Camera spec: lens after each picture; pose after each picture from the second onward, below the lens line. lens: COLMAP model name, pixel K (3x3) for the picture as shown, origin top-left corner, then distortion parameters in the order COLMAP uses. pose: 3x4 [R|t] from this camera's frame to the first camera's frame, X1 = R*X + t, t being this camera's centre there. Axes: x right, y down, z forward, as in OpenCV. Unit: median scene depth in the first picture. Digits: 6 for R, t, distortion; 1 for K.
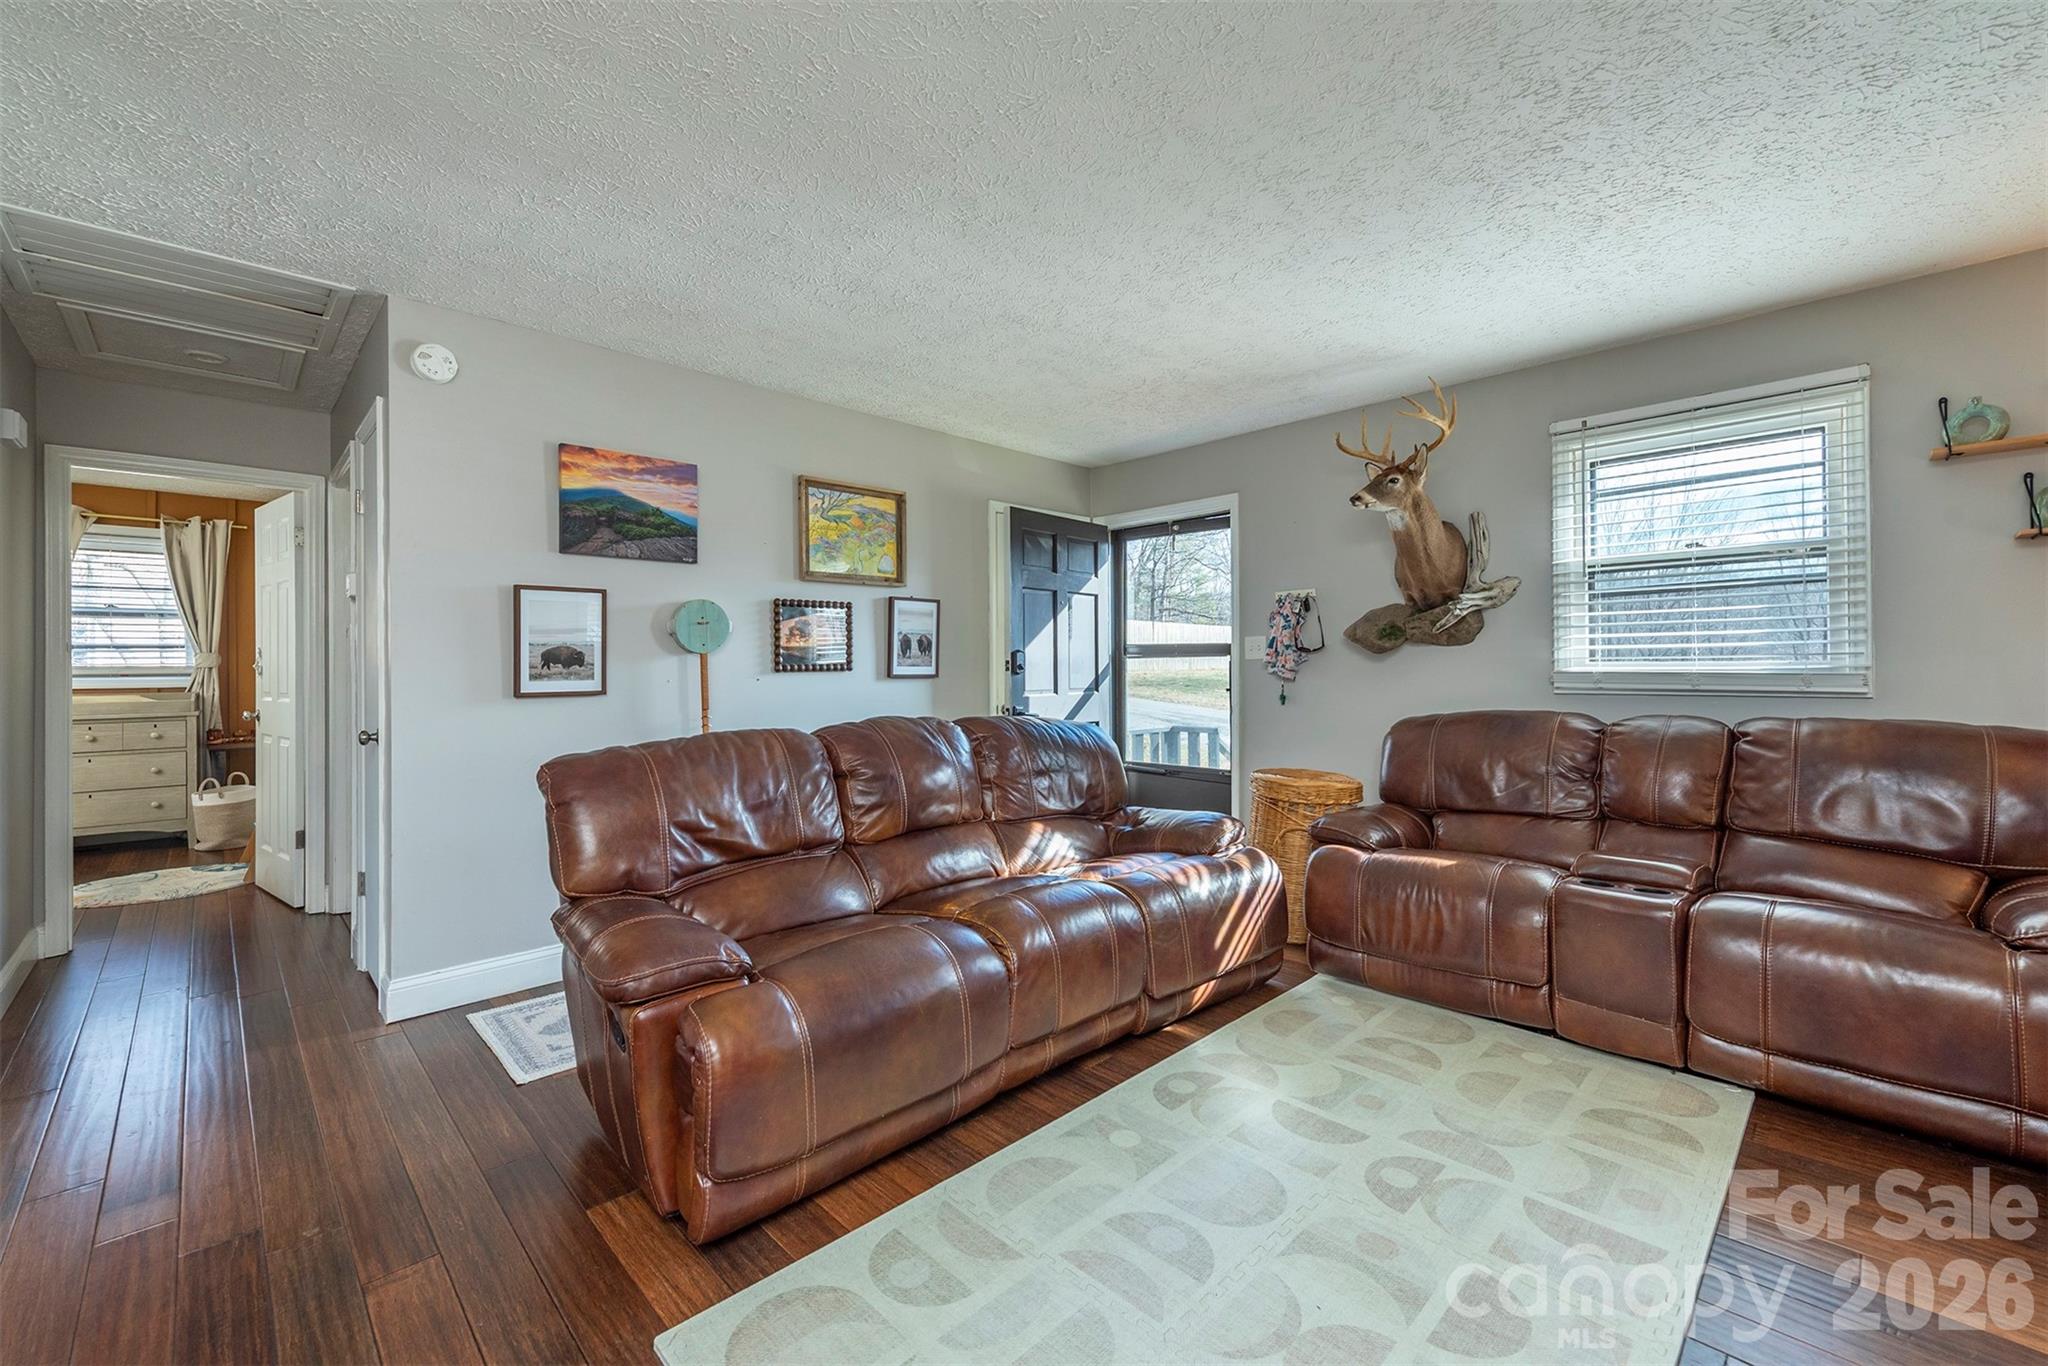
lens RADIAL K [[830.9, 0, 1024.1], [0, 830.9, 665.5], [0, 0, 1]] dist [0.000446, 0.000003]
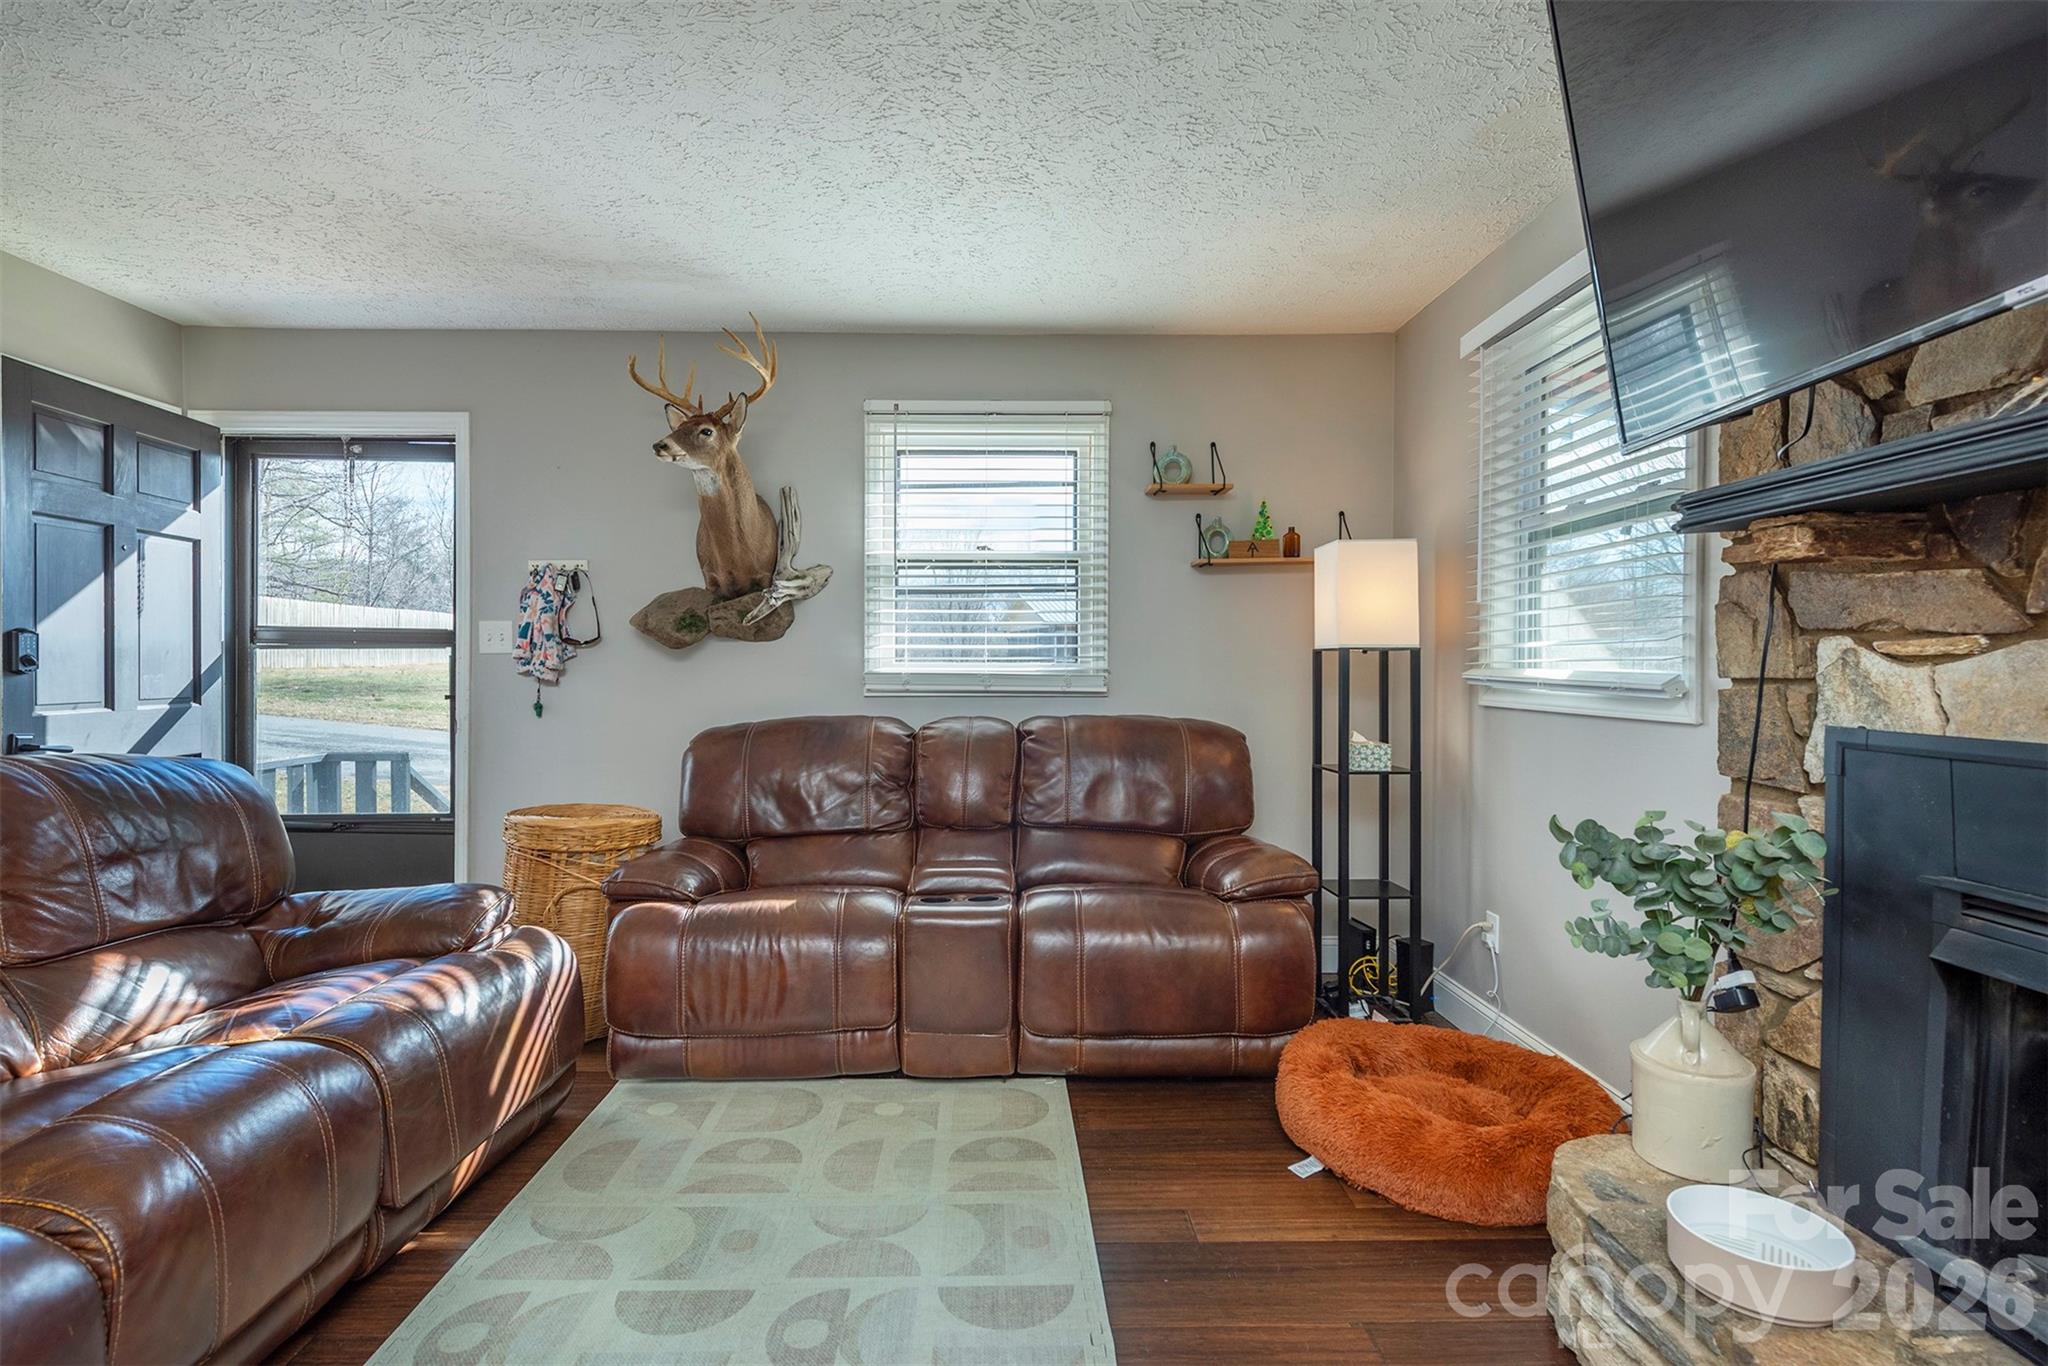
lens RADIAL K [[1005.8, 0, 1025.6], [0, 1005.8, 674.0], [0, 0, 1]] dist [0.019905, -0.010597]
pose [[0.690421, 0.001546, 0.723406, -0.047988], [-0.009067, 0.999938, 0.006516, 0.000365], [-0.723351, -0.011058, 0.690392, 0.121399]]
